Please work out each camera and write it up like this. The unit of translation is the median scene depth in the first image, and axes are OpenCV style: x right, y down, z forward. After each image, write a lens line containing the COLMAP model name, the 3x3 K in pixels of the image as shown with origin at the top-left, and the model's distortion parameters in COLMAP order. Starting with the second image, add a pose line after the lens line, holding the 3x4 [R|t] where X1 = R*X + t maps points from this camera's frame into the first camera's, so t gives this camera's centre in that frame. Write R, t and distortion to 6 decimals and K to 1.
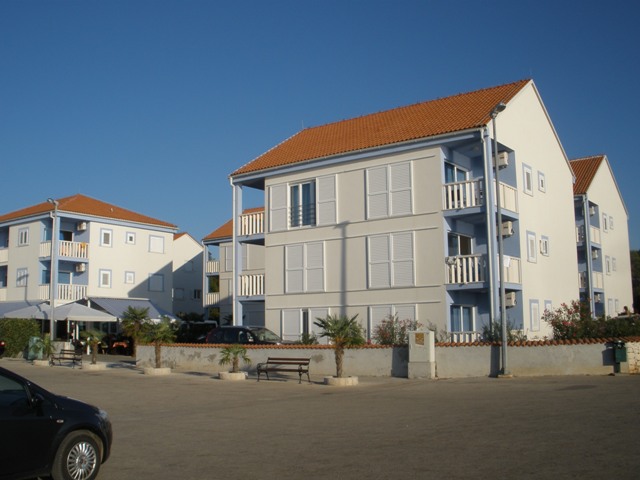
lens RADIAL K [[697.8, 0, 297.7], [0, 697.8, 241.9], [0, 0, 1]] dist [-0.279116, 0.380381]
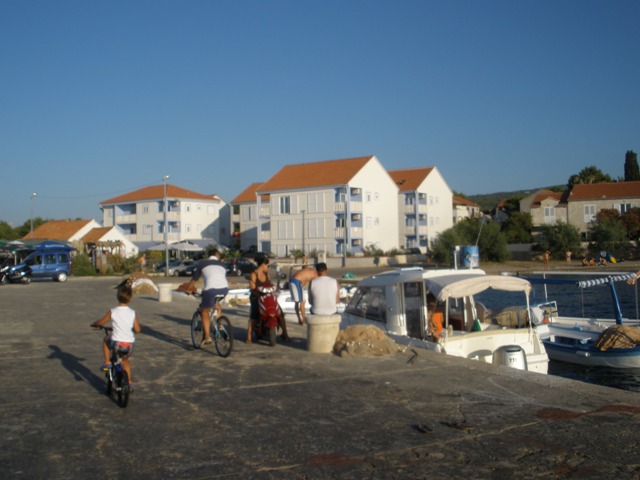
lens RADIAL K [[697.8, 0, 297.7], [0, 697.8, 241.9], [0, 0, 1]] dist [-0.279116, 0.380381]
pose [[0.999699, -0.011292, 0.021776, -0.004194], [0.008729, 0.993393, 0.114430, -0.219414], [-0.022925, -0.114206, 0.993193, -1.642939]]
